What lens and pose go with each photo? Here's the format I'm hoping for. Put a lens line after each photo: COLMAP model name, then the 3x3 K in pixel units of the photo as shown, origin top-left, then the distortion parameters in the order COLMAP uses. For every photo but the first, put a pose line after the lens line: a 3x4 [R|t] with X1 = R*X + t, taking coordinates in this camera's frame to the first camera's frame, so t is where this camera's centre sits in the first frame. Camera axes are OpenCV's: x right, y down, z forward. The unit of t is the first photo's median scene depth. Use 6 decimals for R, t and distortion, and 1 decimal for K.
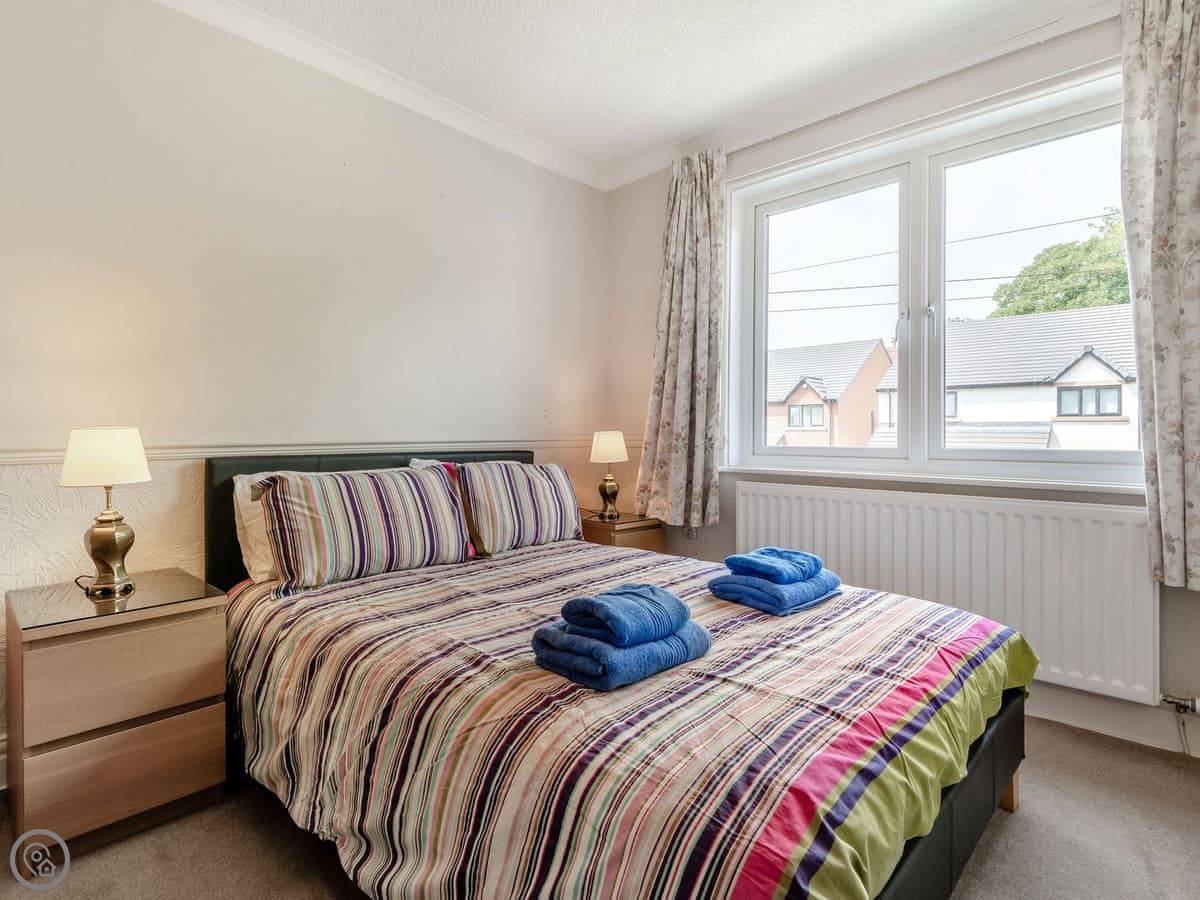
lens RADIAL K [[644.1, 0, 585.8], [0, 644.1, 450.3], [0, 0, 1]] dist [-0.000320, -0.001774]
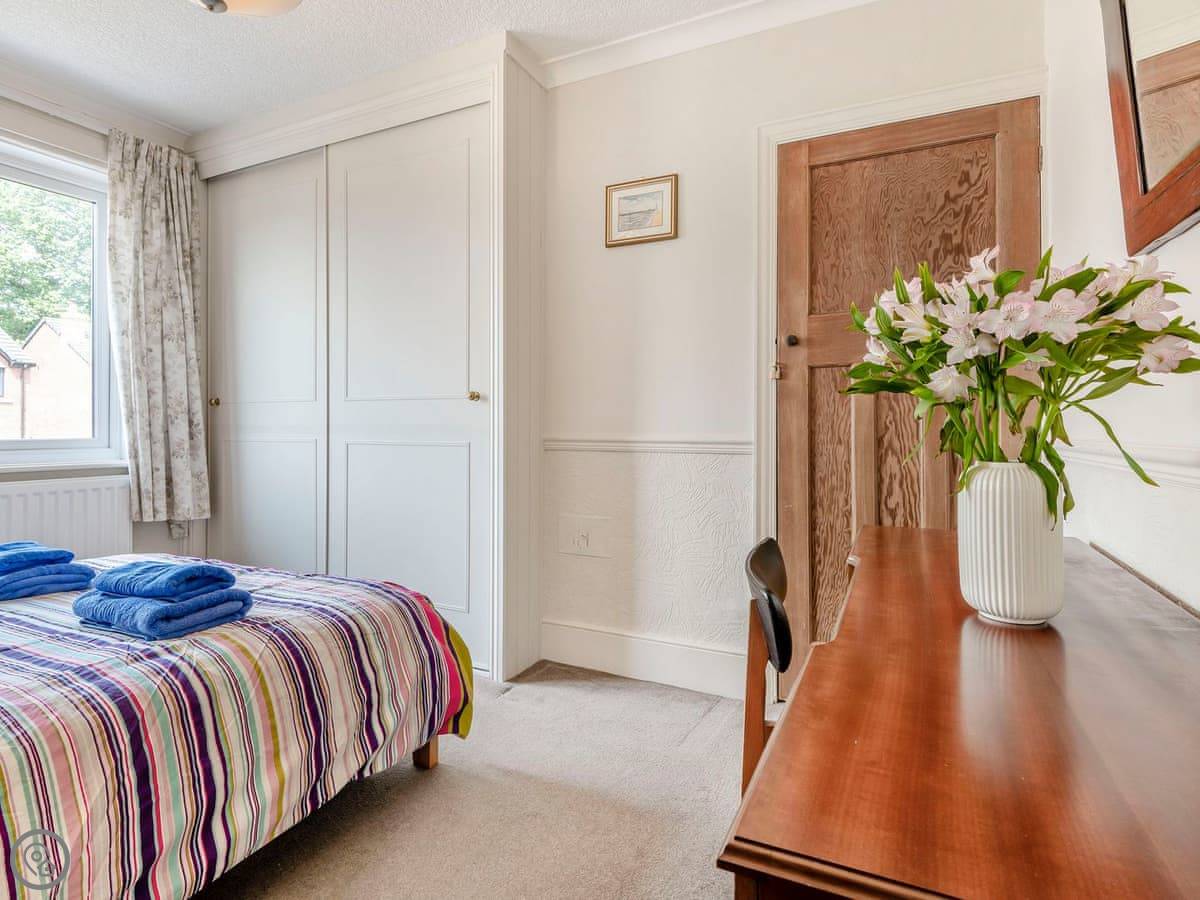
lens RADIAL K [[644.1, 0, 585.8], [0, 644.1, 450.3], [0, 0, 1]] dist [-0.000320, -0.001774]
pose [[-0.292771, -0.040768, 0.955313, -0.909465], [0.018960, 0.998647, 0.048428, -0.022833], [-0.955995, 0.032291, -0.291602, 0.425156]]
